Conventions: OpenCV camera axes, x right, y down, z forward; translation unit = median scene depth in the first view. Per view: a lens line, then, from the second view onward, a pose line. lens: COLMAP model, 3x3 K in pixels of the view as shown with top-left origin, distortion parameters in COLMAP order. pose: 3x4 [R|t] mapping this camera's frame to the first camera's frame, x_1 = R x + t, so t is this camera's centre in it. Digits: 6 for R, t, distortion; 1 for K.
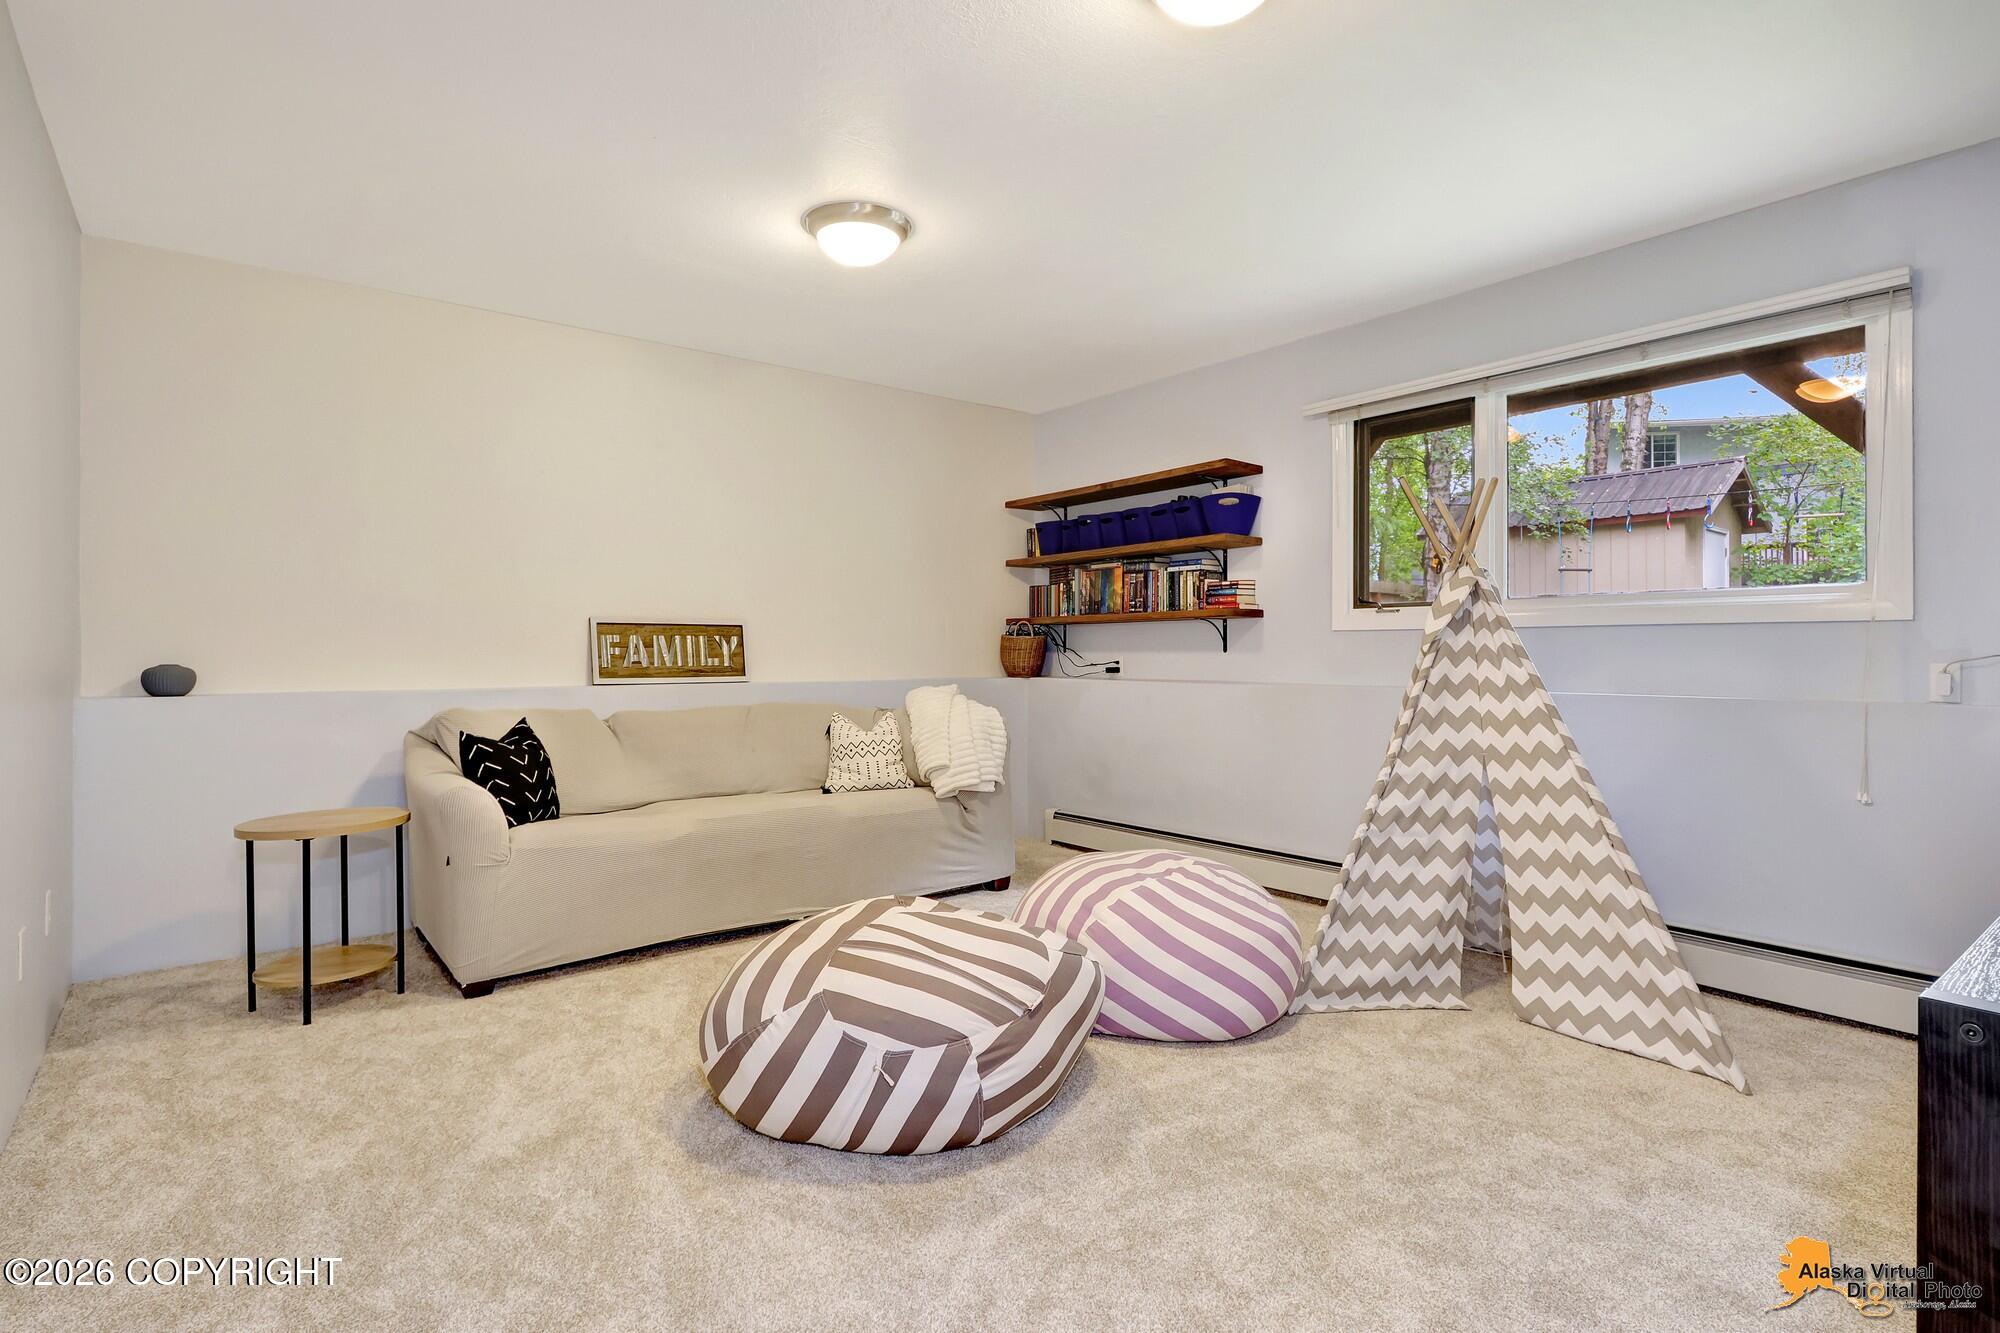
lens RADIAL K [[925.5, 0, 998.0], [0, 925.5, 638.0], [0, 0, 1]] dist [0.002732, 0.000034]
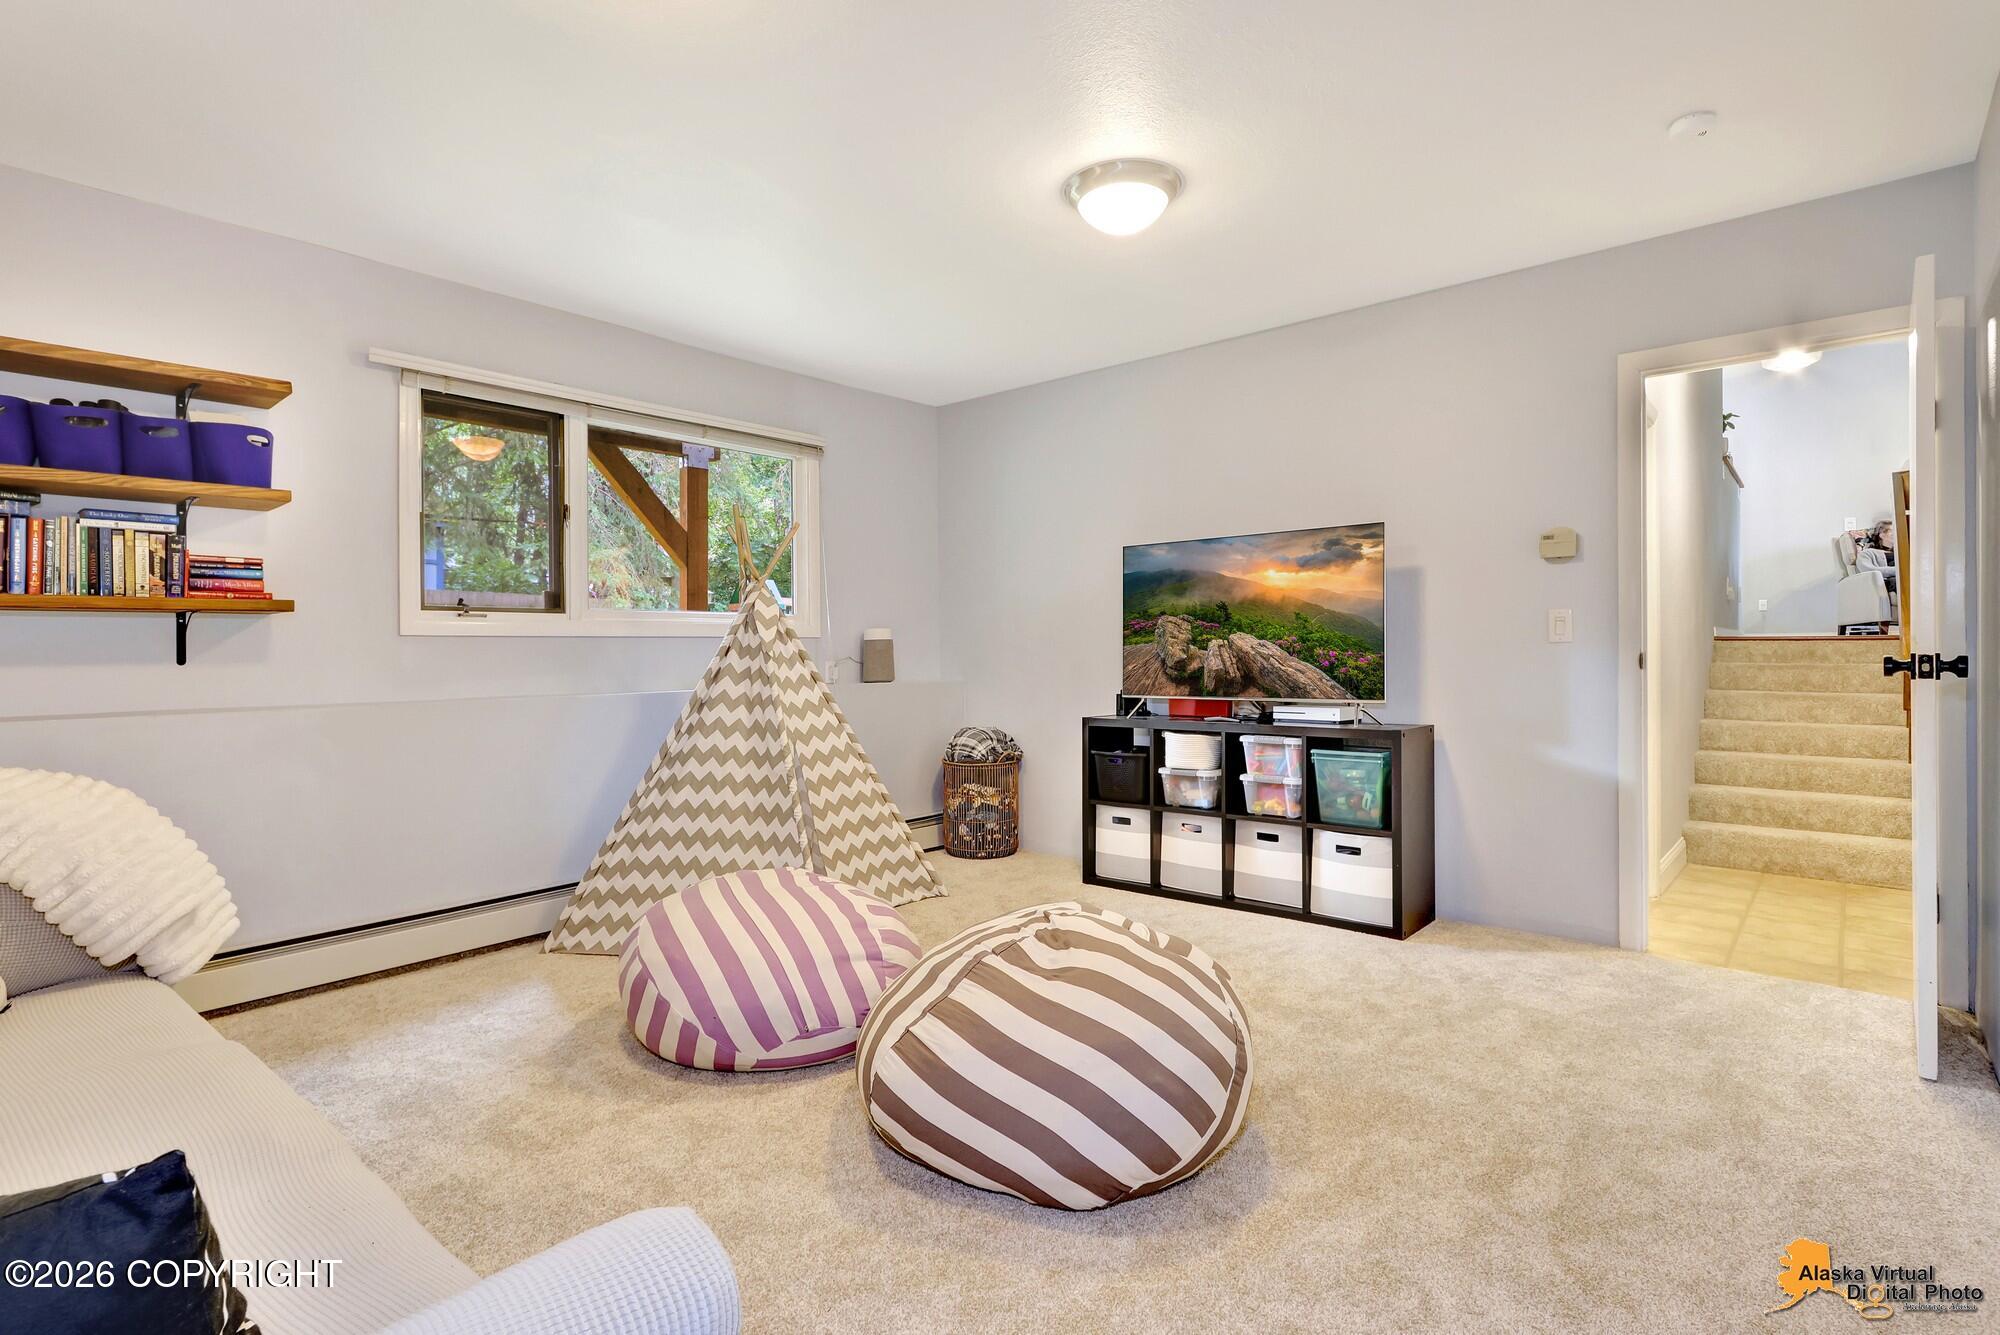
lens RADIAL K [[925.5, 0, 998.0], [0, 925.5, 639.0], [0, 0, 1]] dist [0.002732, 0.000034]
pose [[-0.145130, 0.017044, 0.989266, -0.514039], [0.000021, 0.999852, -0.017223, 0.008737], [-0.989413, -0.002479, -0.145109, 0.588797]]
